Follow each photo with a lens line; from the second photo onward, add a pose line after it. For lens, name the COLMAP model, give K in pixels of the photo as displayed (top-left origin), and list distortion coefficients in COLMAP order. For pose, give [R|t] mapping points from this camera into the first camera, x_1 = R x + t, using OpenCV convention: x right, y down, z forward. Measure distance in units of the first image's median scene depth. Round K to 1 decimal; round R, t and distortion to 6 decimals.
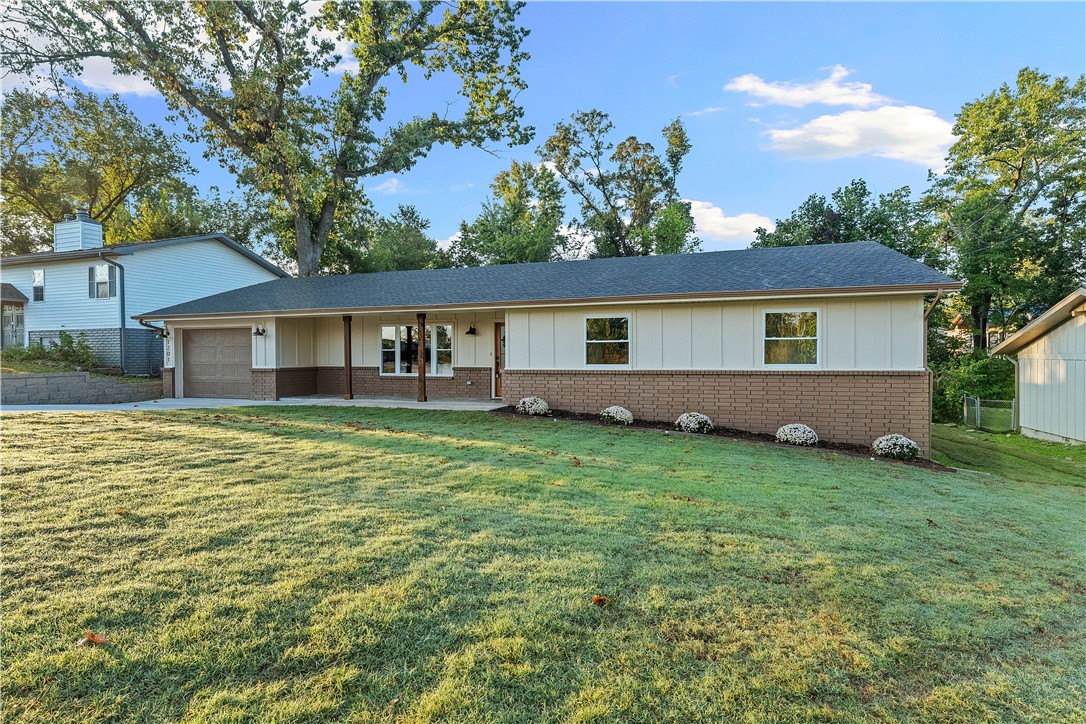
lens RADIAL K [[535.6, 0, 543.0], [0, 535.6, 362.0], [0, 0, 1]] dist [-0.002041, -0.000275]
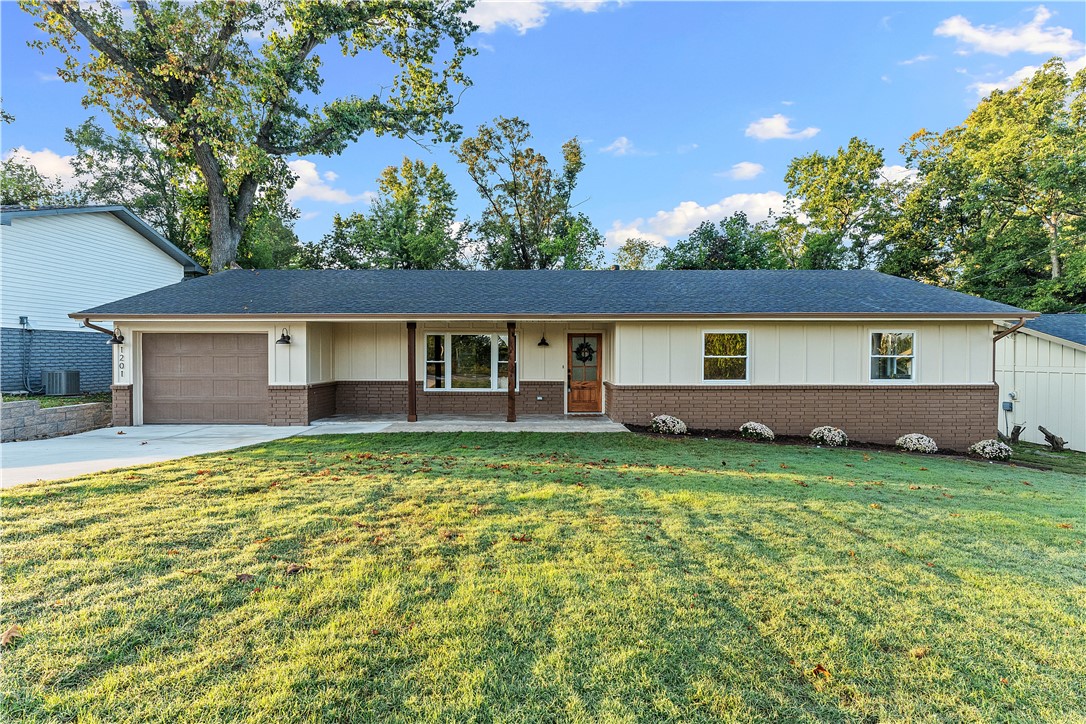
lens RADIAL K [[516.7, 0, 543.0], [0, 516.7, 362.0], [0, 0, 1]] dist [-0.002412, -0.000297]
pose [[0.946428, 0.001023, 0.322912, -0.227459], [-0.000516, 0.999998, -0.001657, -0.011953], [-0.322913, 0.001401, 0.946428, 0.085332]]
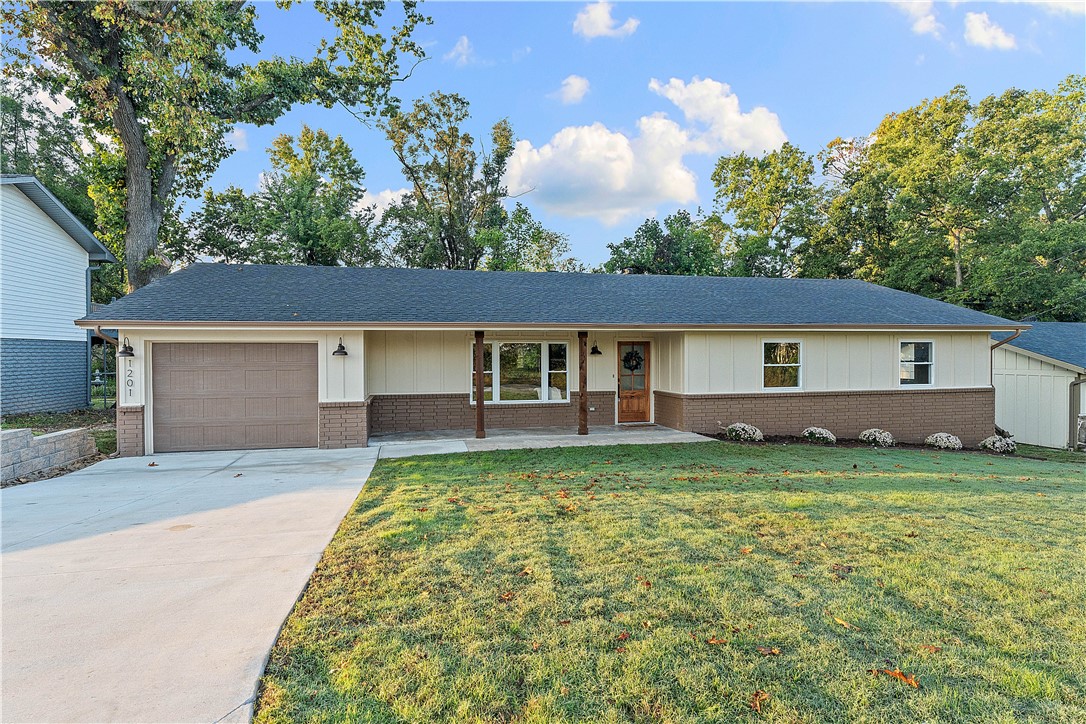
lens RADIAL K [[579.0, 0, 543.0], [0, 579.0, 362.0], [0, 0, 1]] dist [-0.002769, 0.000865]
pose [[0.856684, -0.005786, 0.515809, -0.380002], [0.008226, 0.999963, -0.002445, -0.020246], [-0.515775, 0.006338, 0.856700, 0.119601]]
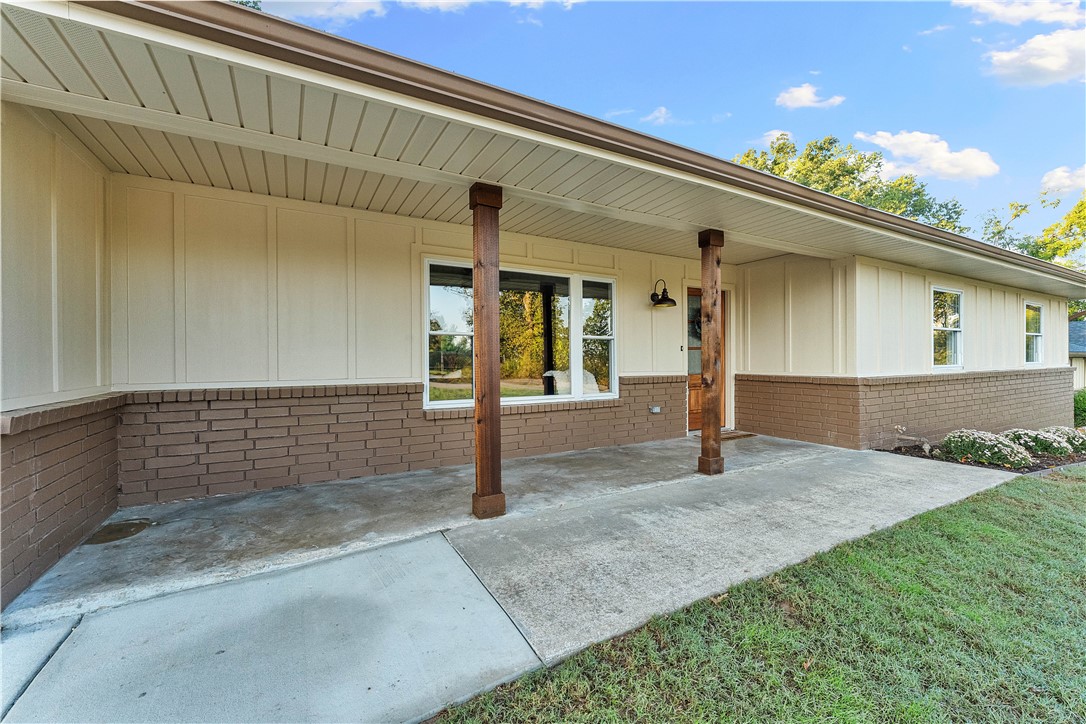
lens RADIAL K [[442.7, 0, 543.0], [0, 442.7, 362.0], [0, 0, 1]] dist [0.000253, 0.000005]
pose [[0.670982, -0.003546, 0.741465, -0.265587], [0.012034, 0.999909, -0.006108, -0.000936], [-0.741376, 0.013021, 0.670964, 0.440943]]
